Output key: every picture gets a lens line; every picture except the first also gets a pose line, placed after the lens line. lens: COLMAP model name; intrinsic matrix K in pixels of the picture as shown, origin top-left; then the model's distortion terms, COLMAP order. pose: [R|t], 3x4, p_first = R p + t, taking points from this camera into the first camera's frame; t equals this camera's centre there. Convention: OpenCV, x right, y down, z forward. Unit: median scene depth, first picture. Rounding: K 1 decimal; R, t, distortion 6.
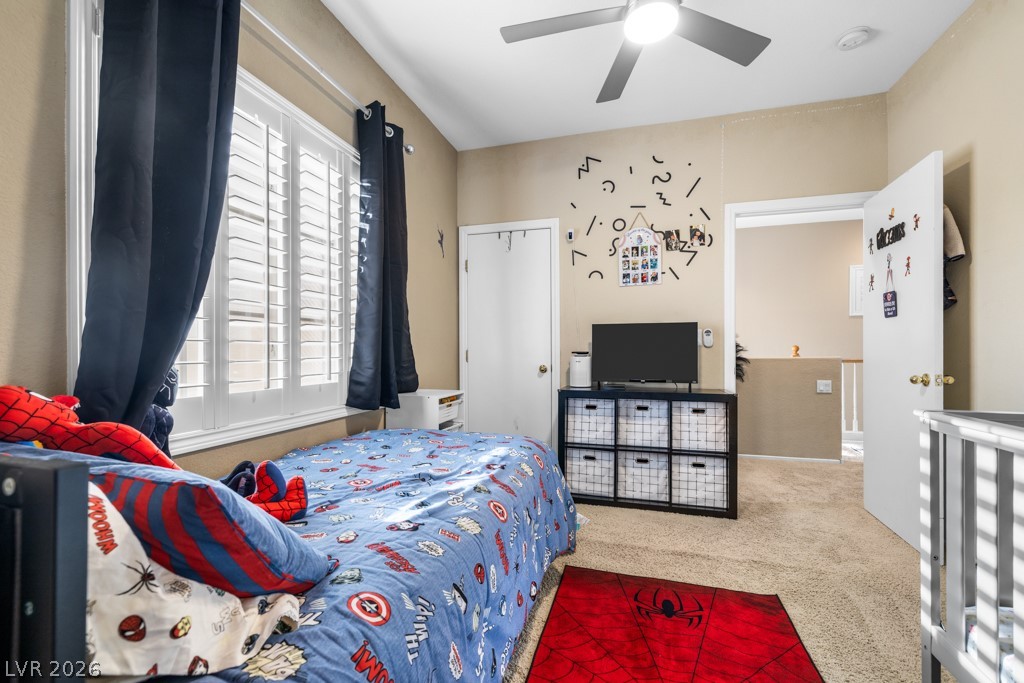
lens RADIAL K [[443.9, 0, 509.6], [0, 443.9, 342.6], [0, 0, 1]] dist [0.002542, 0.000103]
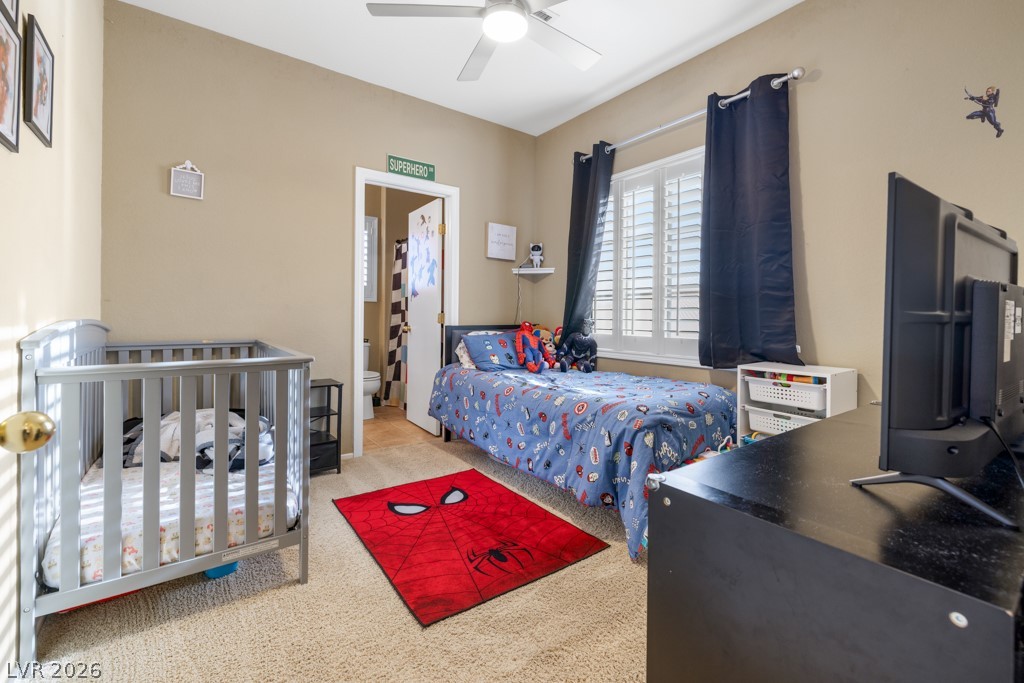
lens RADIAL K [[443.9, 0, 500.3], [0, 443.9, 316.8], [0, 0, 1]] dist [0.002542, 0.000103]
pose [[-0.626990, 0.000994, -0.779027, 1.218295], [-0.005087, 0.999973, 0.005371, 0.027623], [0.779011, 0.007330, -0.626967, 1.724528]]
